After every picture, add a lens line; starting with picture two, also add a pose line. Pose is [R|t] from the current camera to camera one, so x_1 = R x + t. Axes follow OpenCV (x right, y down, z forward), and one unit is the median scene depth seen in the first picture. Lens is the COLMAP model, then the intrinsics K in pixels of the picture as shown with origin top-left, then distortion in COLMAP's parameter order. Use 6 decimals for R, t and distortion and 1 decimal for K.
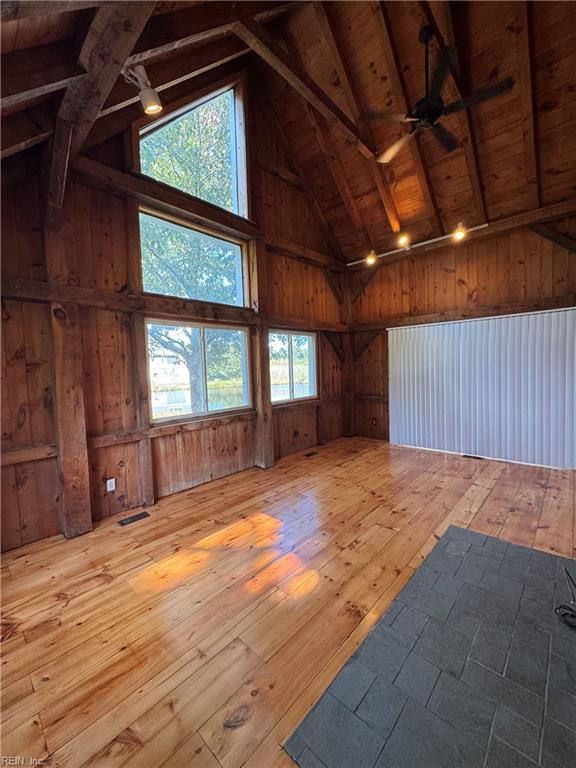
lens RADIAL K [[308.3, 0, 287.2], [0, 308.3, 383.2], [0, 0, 1]] dist [0.002098, 0.000699]
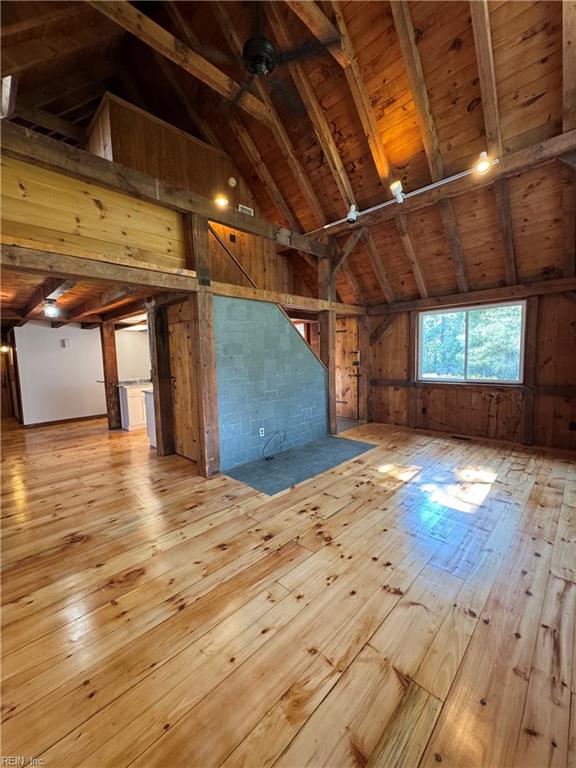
lens RADIAL K [[308.3, 0, 288.1], [0, 308.3, 383.0], [0, 0, 1]] dist [0.002098, 0.000699]
pose [[-0.998033, 0.054874, 0.030313, 0.373117], [0.058556, 0.988678, 0.138153, -0.078741], [-0.022388, 0.139656, -0.989947, 1.834007]]
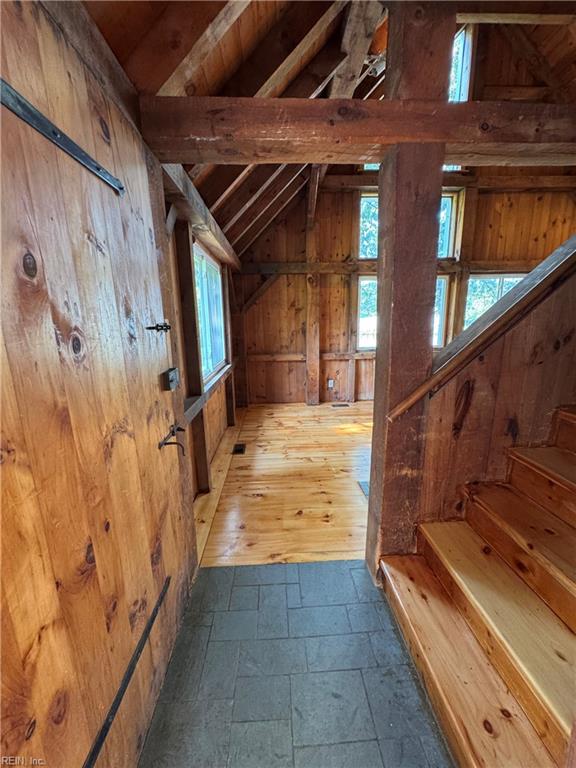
lens RADIAL K [[308.3, 0, 288.3], [0, 308.3, 384.7], [0, 0, 1]] dist [0.002098, 0.000699]
pose [[0.714349, 0.167973, -0.679331, 0.404540], [-0.042521, 0.979390, 0.197453, 0.015667], [0.698497, -0.112164, 0.706768, -0.346937]]
